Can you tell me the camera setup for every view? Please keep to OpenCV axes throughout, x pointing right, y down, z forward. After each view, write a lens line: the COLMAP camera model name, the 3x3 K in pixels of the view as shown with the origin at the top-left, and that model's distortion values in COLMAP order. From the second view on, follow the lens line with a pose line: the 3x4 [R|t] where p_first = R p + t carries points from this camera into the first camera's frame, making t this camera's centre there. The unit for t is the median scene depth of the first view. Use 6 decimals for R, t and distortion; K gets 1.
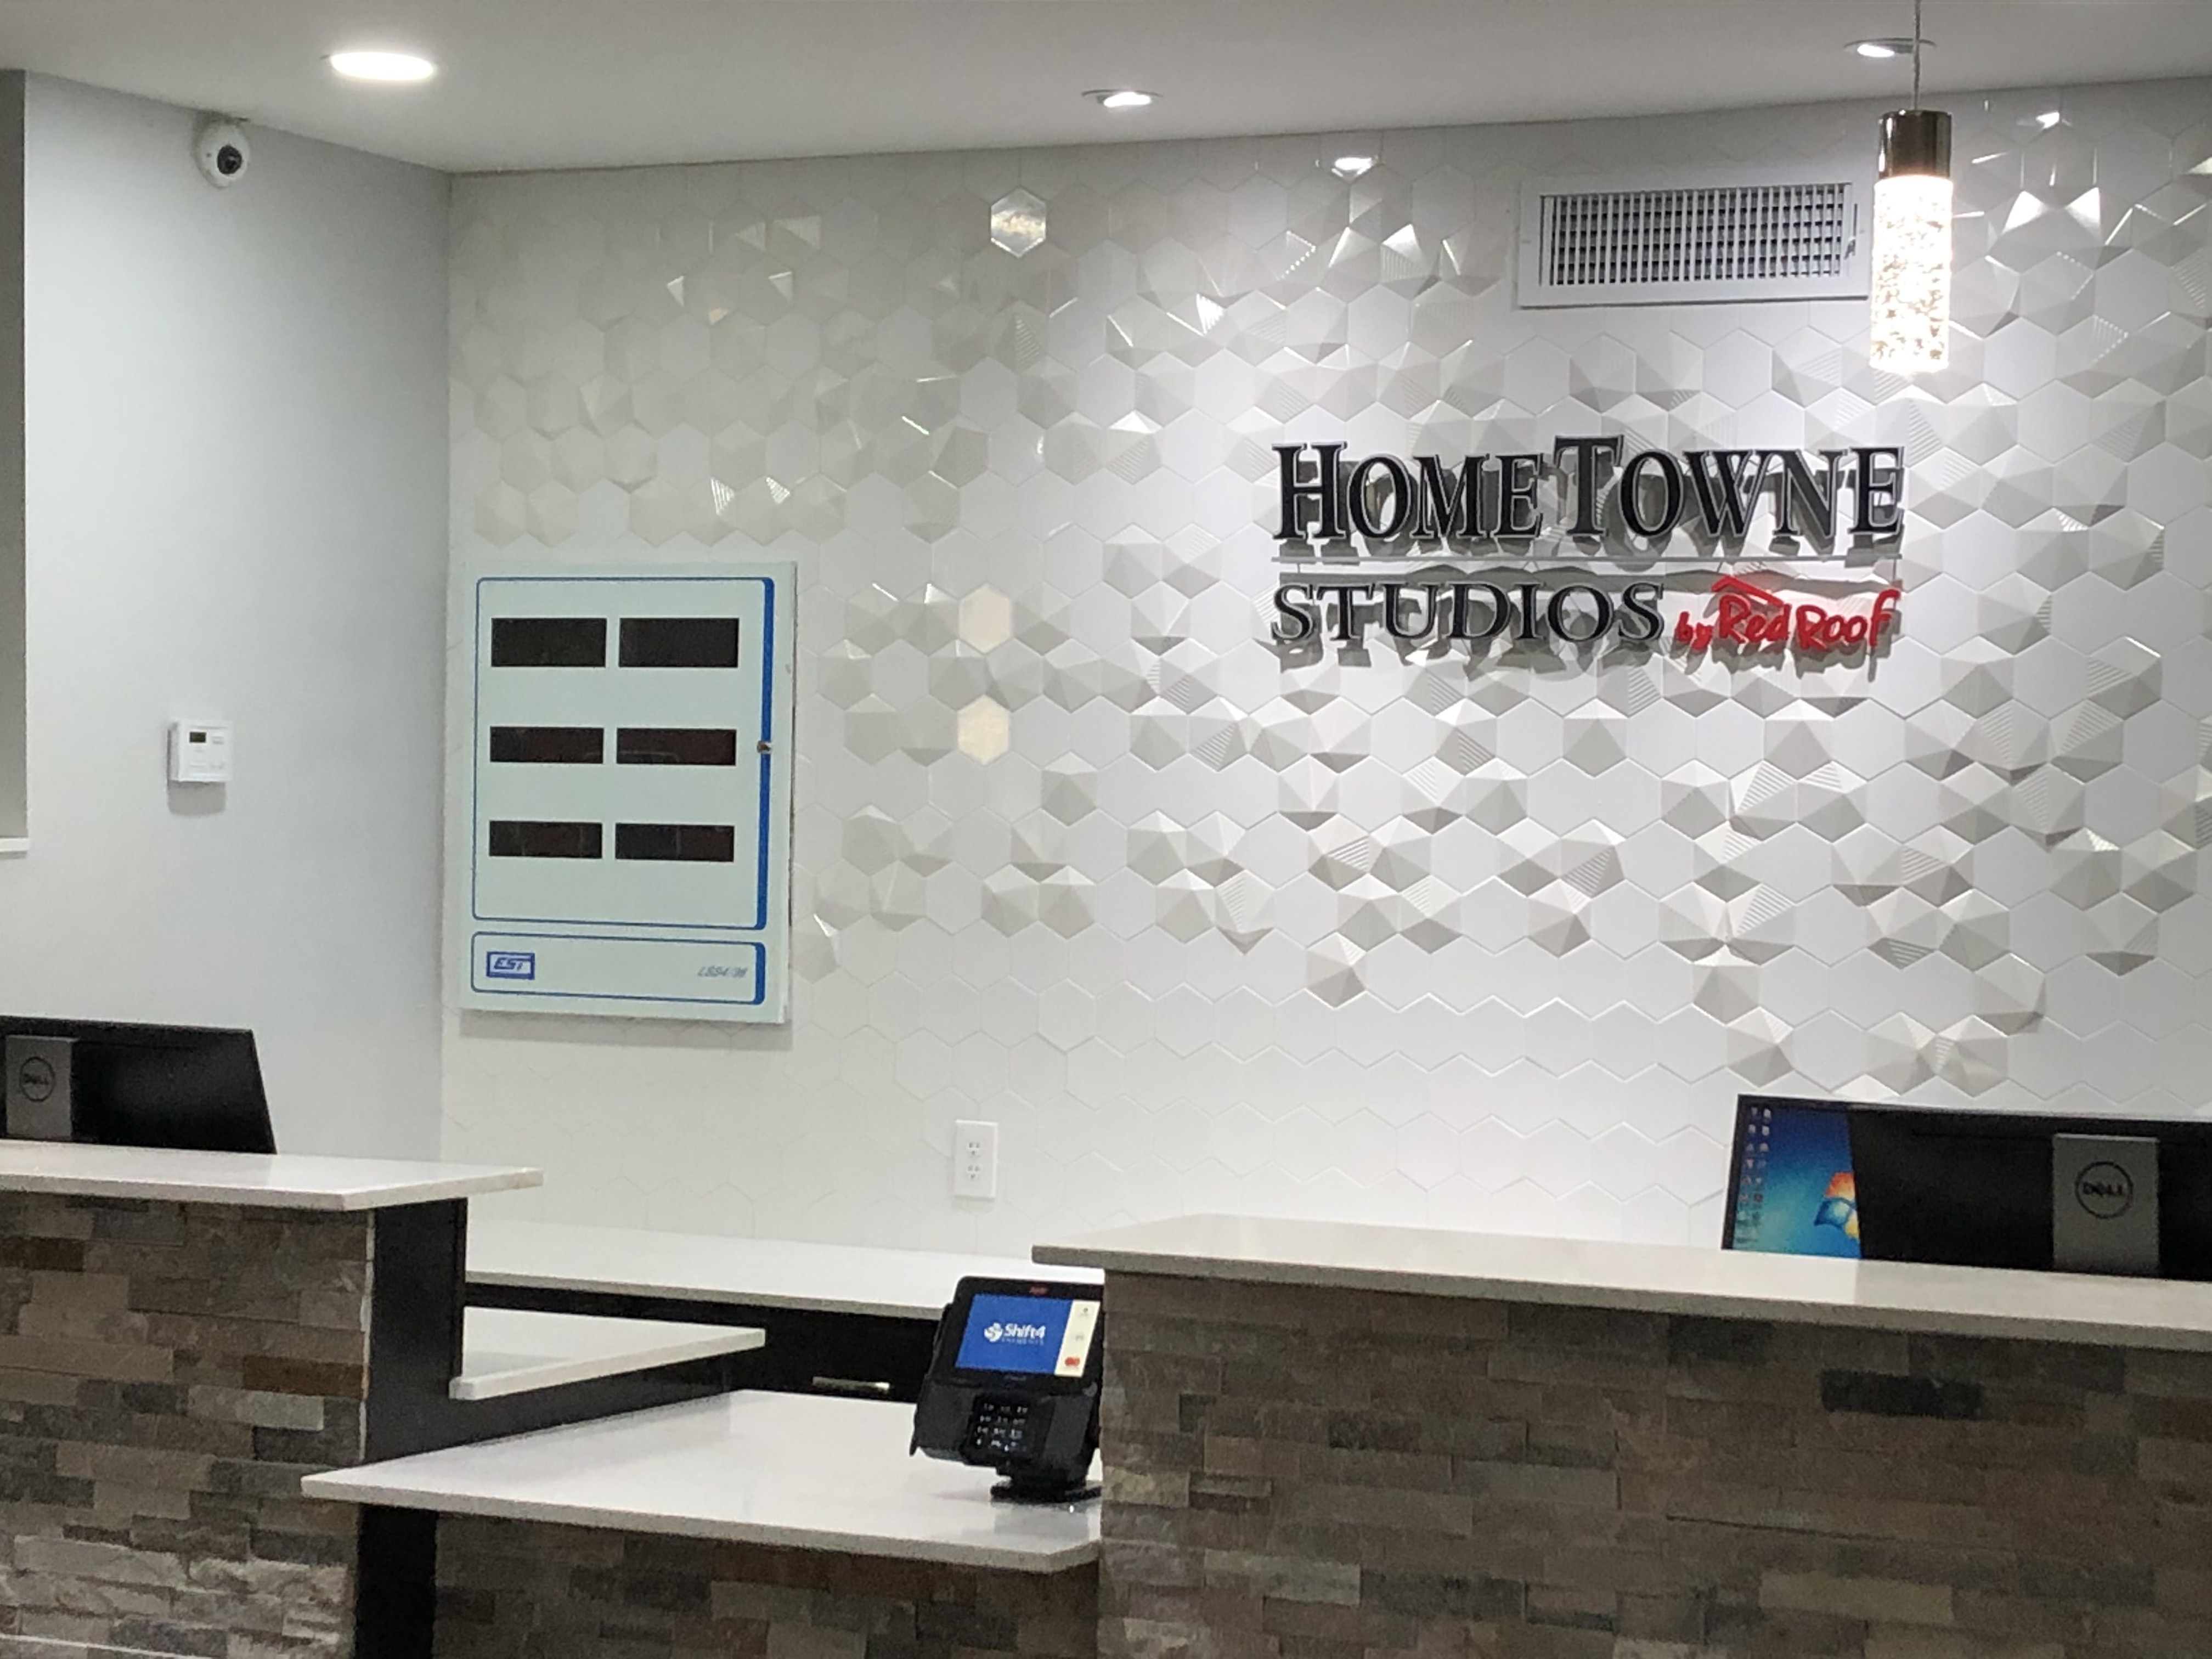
lens RADIAL K [[4408.8, 0, 1074.9], [0, 4408.8, 820.3], [0, 0, 1]] dist [0.267547, -1.136791]
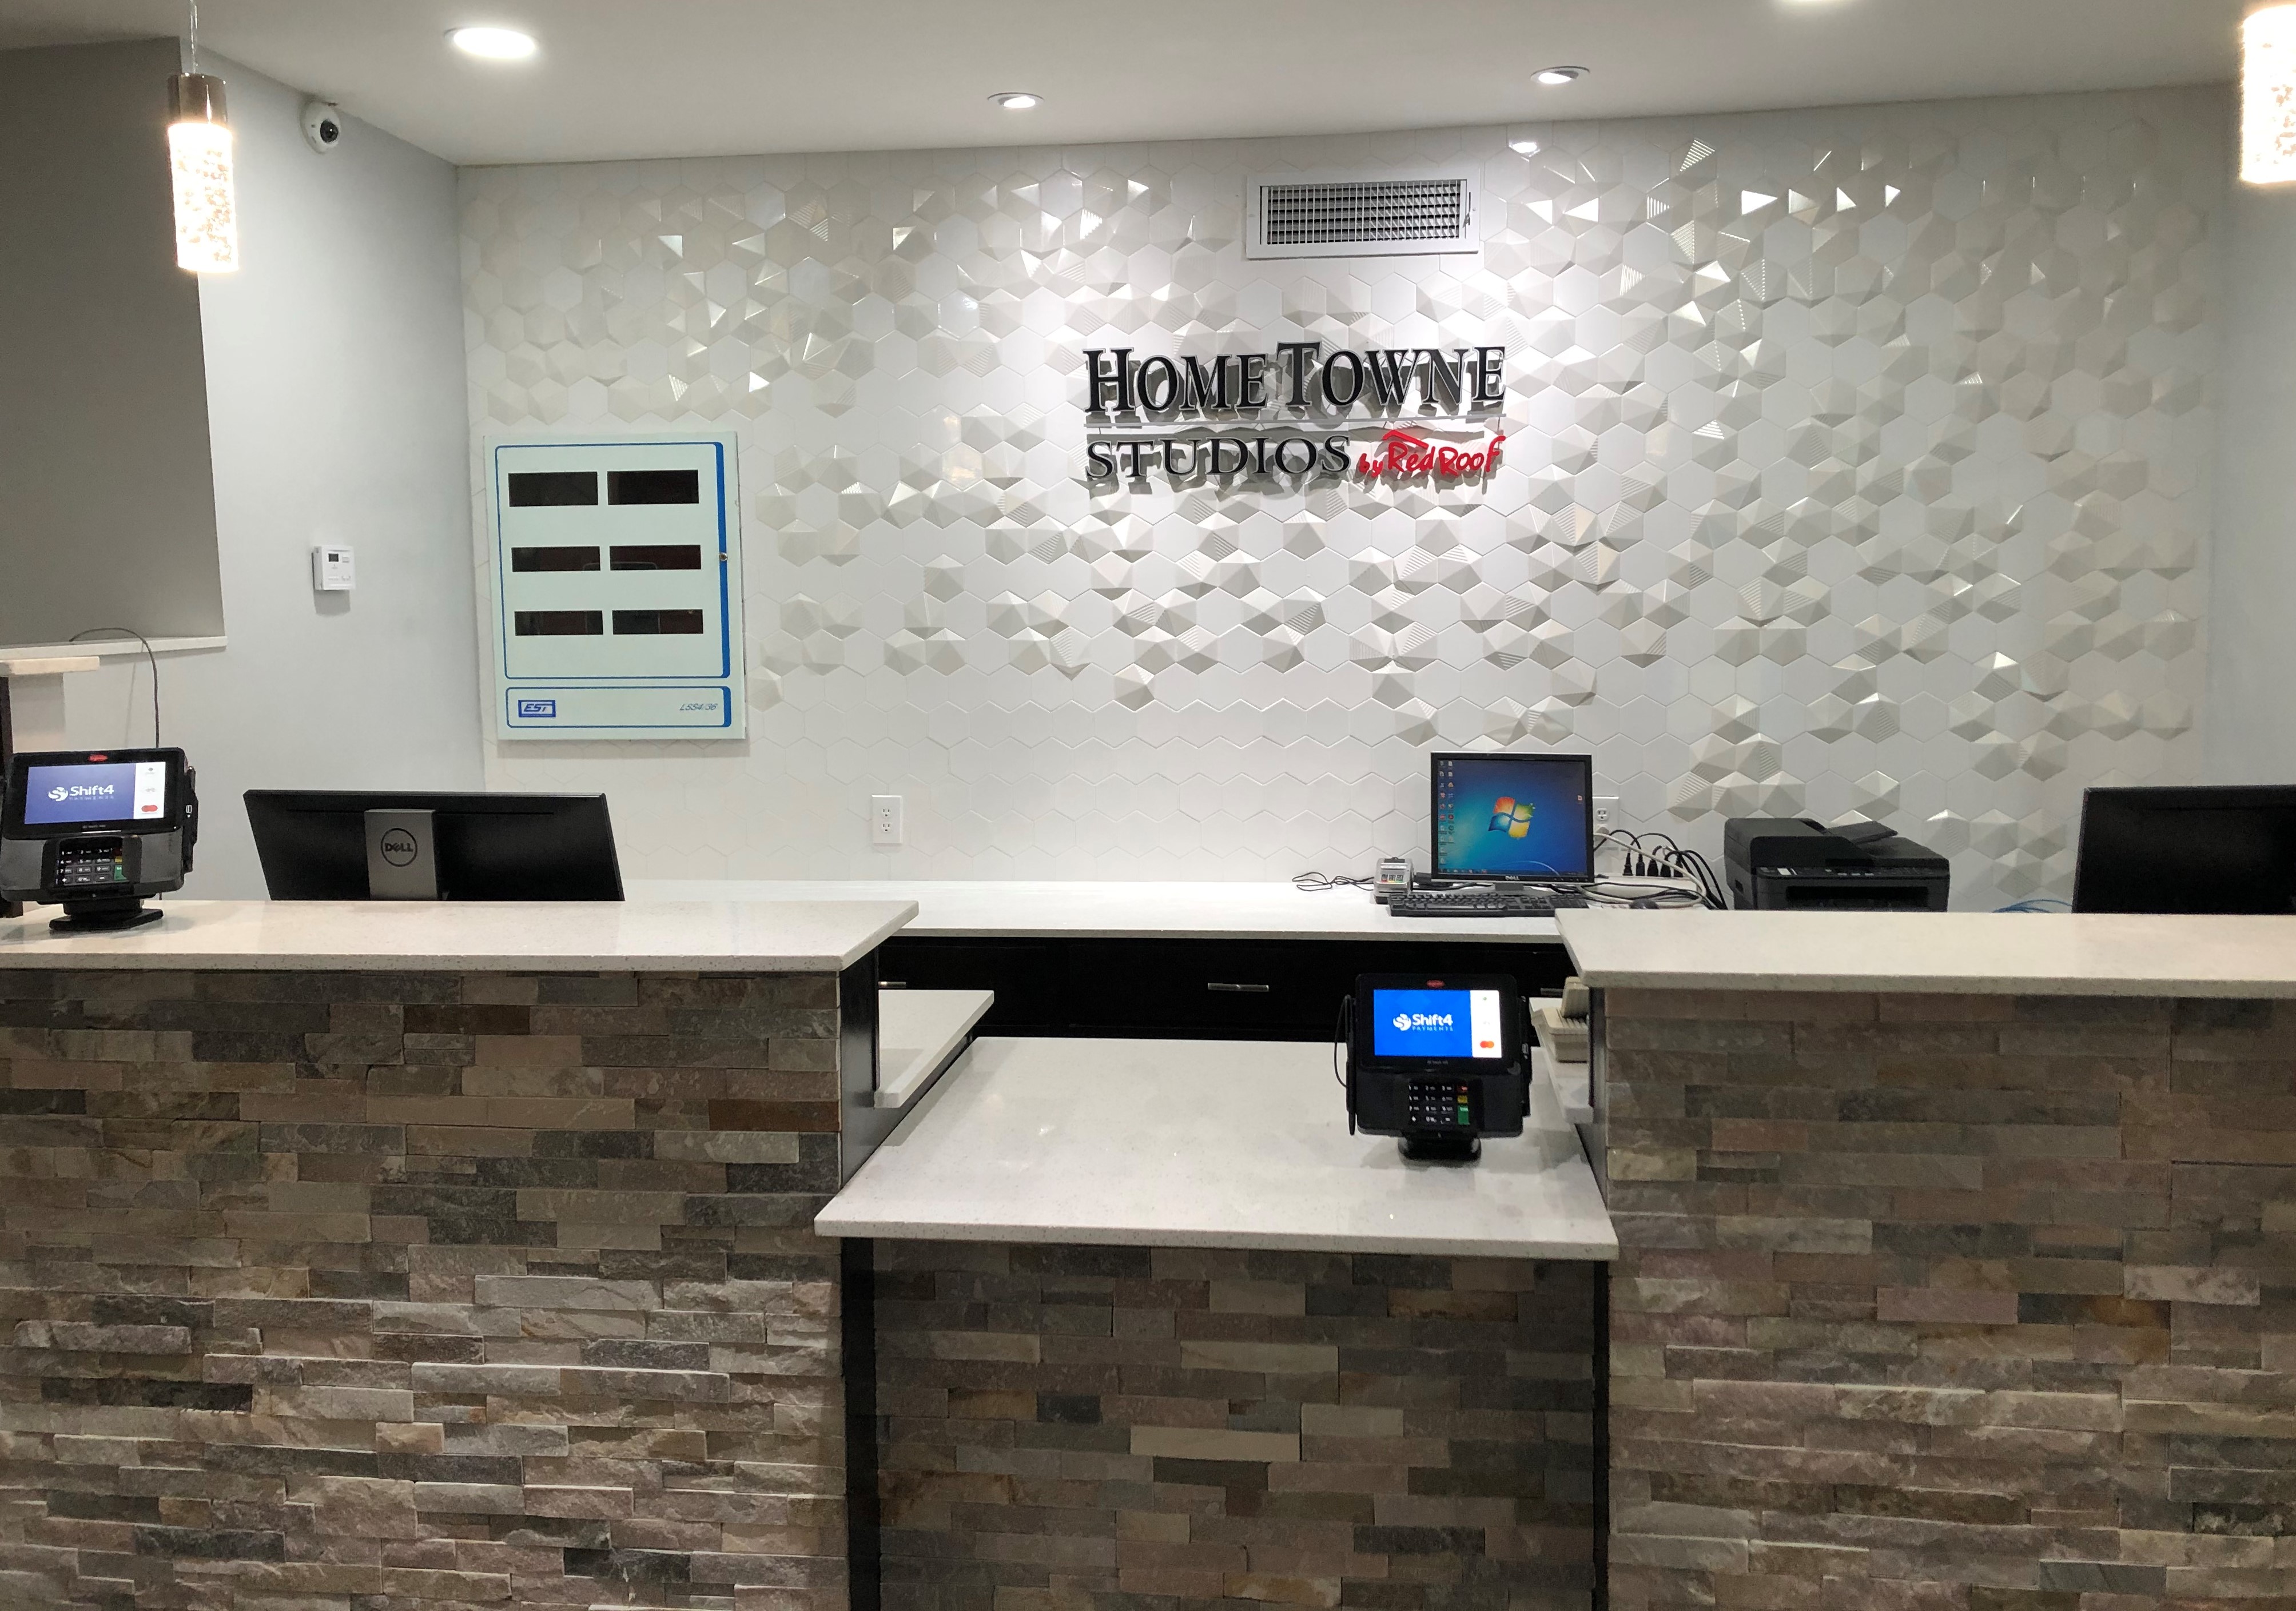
lens RADIAL K [[1882.1, 0, 1145.6], [0, 1882.1, 733.8], [0, 0, 1]] dist [0.051079, -0.058767]
pose [[0.939988, -0.058188, 0.336209, -0.171952], [0.033654, 0.996358, 0.078351, -0.002079], [-0.339544, -0.062334, 0.938523, 0.385216]]
